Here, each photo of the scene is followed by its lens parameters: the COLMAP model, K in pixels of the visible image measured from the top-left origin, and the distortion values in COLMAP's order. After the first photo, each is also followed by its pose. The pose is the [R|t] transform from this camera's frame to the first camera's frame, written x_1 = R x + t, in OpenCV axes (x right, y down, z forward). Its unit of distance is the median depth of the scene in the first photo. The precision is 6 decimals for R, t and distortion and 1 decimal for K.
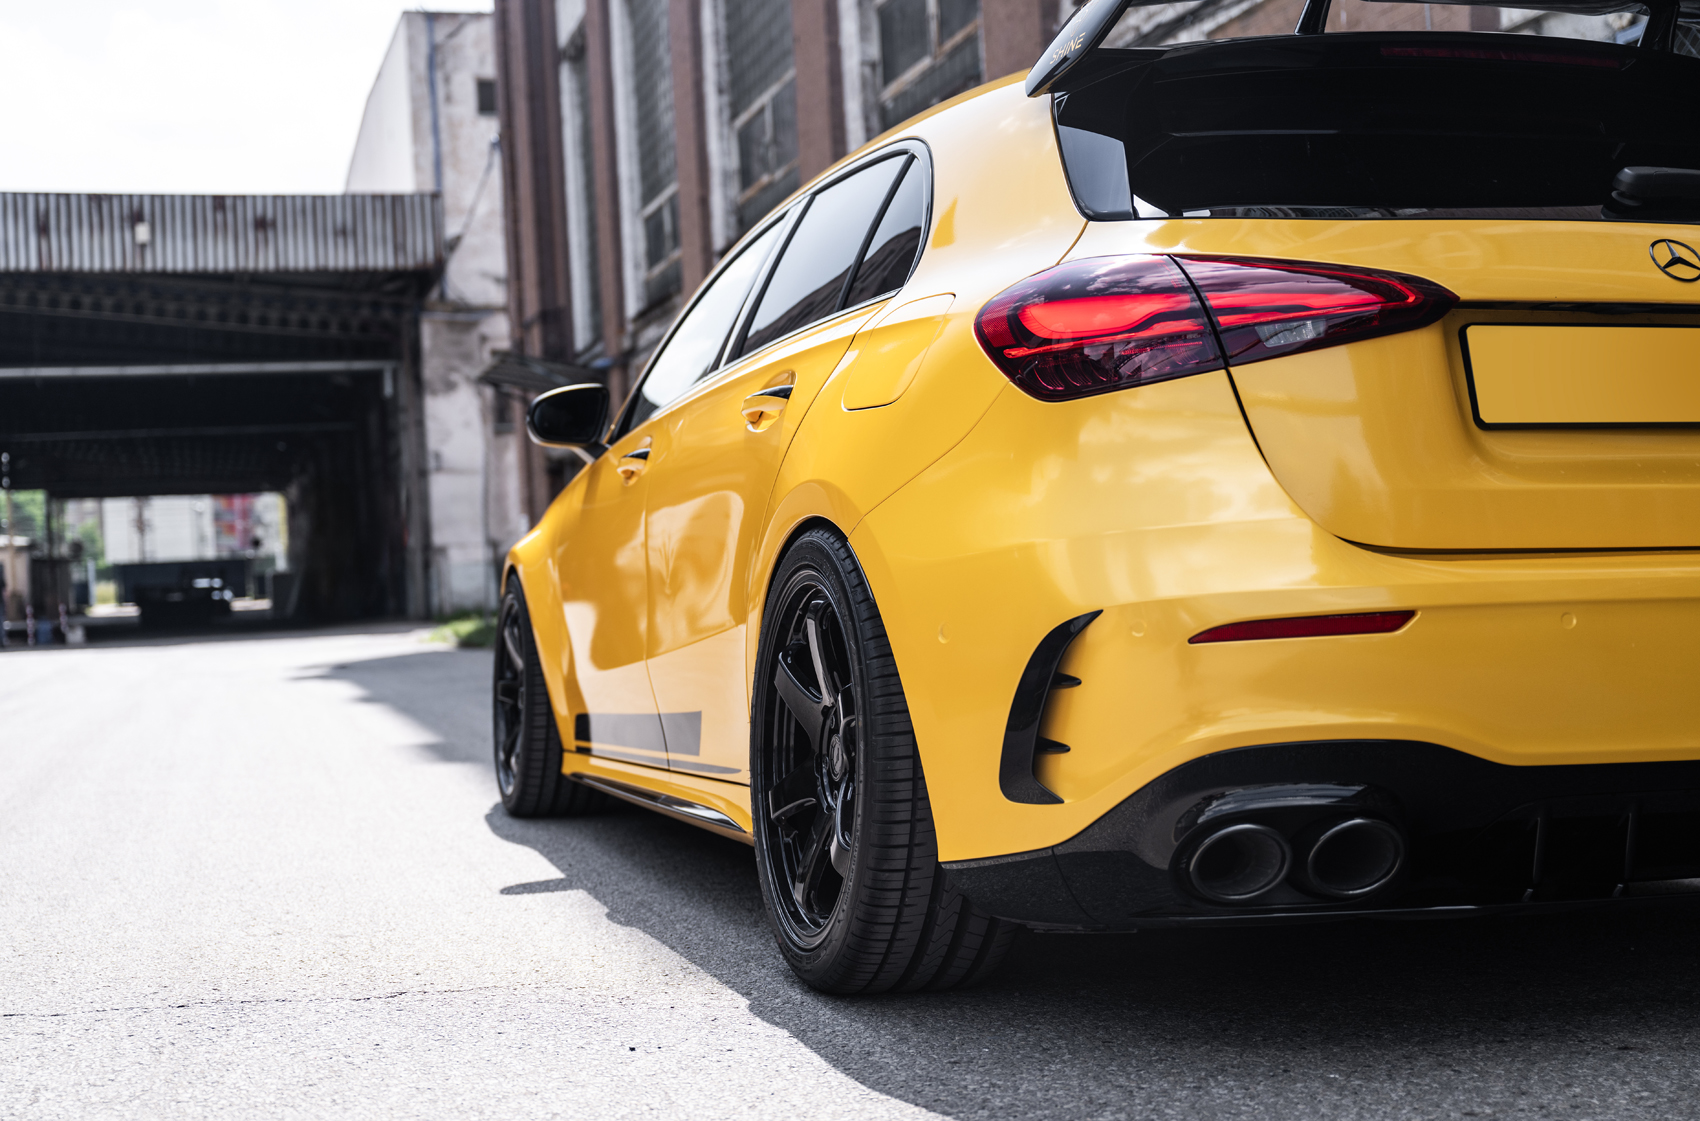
lens RADIAL K [[2130.4, 0, 815.1], [0, 2130.4, 565.3], [0, 0, 1]] dist [0.005815, -0.003179]
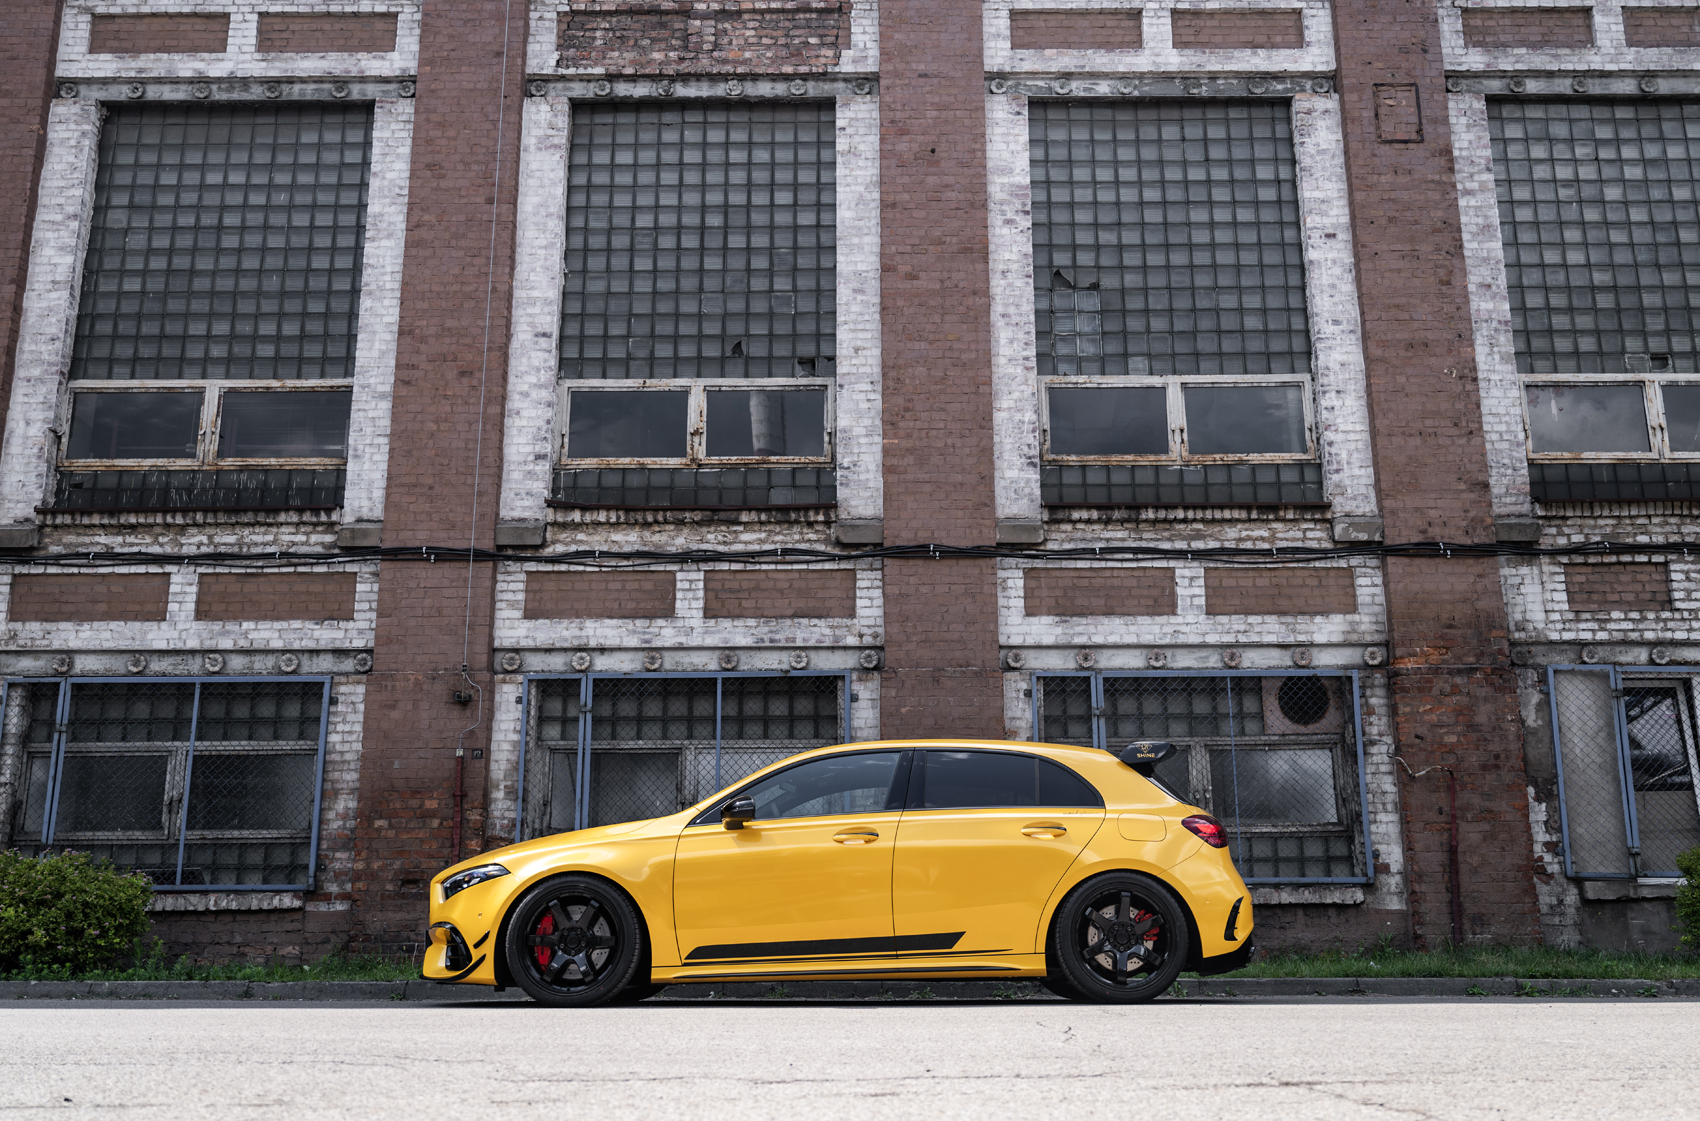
lens RADIAL K [[1451.2, 0, 850.0], [0, 1451.2, 560.5], [0, 0, 1]] dist [-0.006657, 0.004152]
pose [[0.287251, 0.279958, 0.916030, -0.363946], [-0.019412, 0.957839, -0.286648, 0.027621], [-0.957658, 0.064558, 0.280575, 0.104162]]
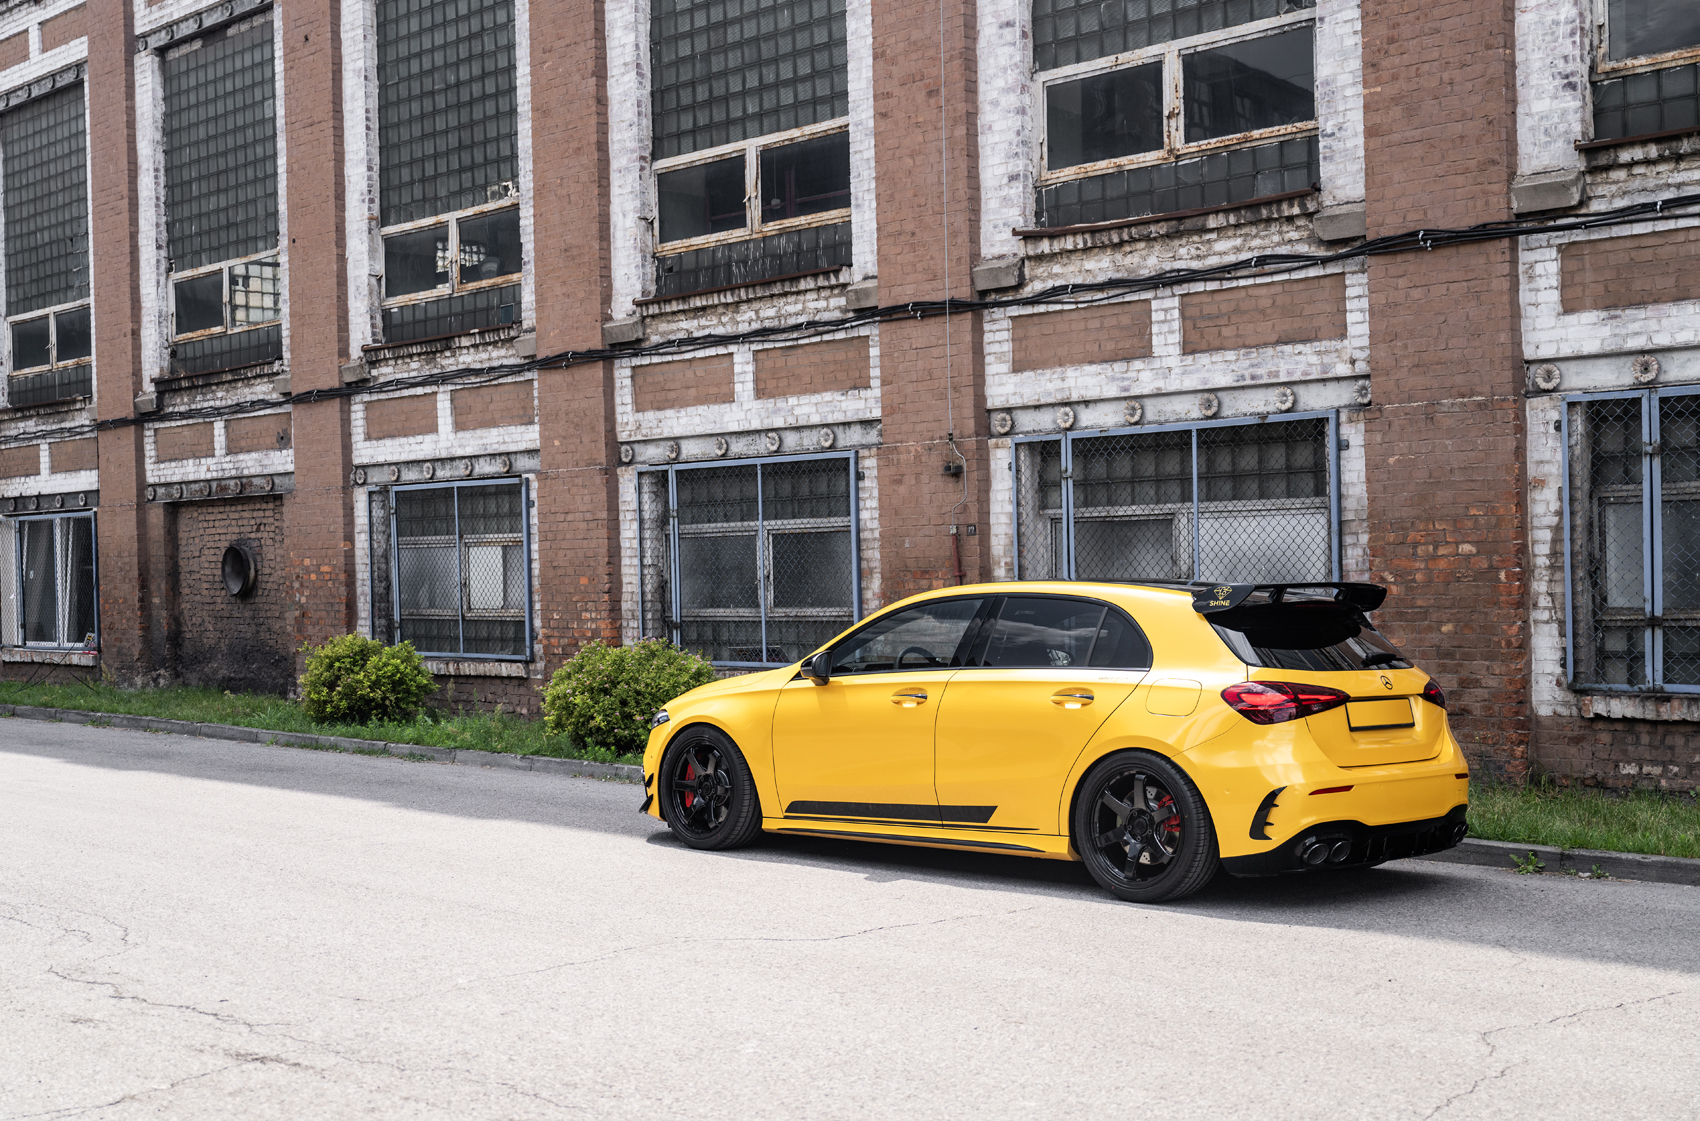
lens RADIAL K [[2003.6, 0, 850.0], [0, 2003.6, 560.5], [0, 0, 1]] dist [-0.004684, 0.017470]
pose [[0.870726, 0.035228, 0.490506, -0.255088], [-0.028684, 0.999371, -0.020856, -0.031365], [-0.490932, 0.004091, 0.871188, -0.186495]]
